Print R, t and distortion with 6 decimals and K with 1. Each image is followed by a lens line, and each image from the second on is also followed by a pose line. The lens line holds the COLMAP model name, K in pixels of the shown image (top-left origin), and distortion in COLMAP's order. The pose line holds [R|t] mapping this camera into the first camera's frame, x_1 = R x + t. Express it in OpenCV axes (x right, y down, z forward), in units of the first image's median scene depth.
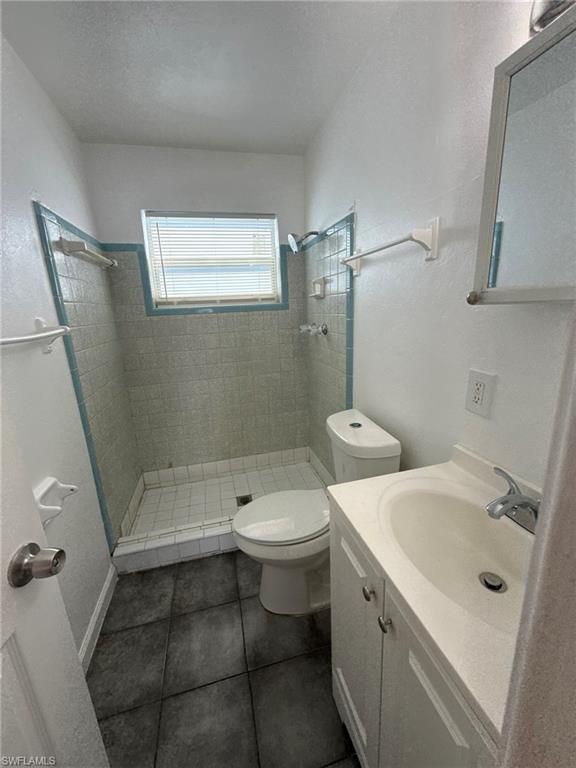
lens RADIAL K [[306.1, 0, 287.2], [0, 306.1, 382.5], [0, 0, 1]] dist [-0.000305, 0.000192]
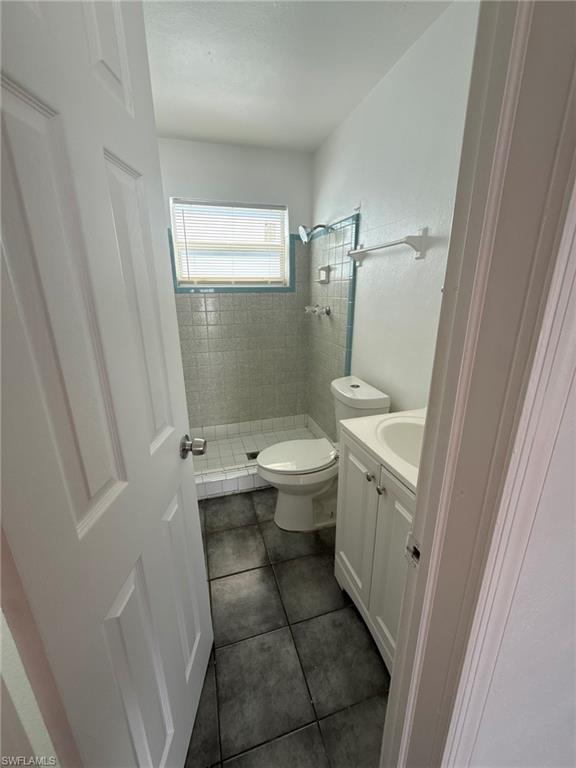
lens RADIAL K [[306.1, 0, 288.0], [0, 306.1, 383.7], [0, 0, 1]] dist [-0.000305, 0.000192]
pose [[0.998326, 0.022783, 0.053152, -0.093089], [-0.025590, 0.998280, 0.052743, 0.053384], [-0.051859, -0.054015, 0.997193, -0.193601]]
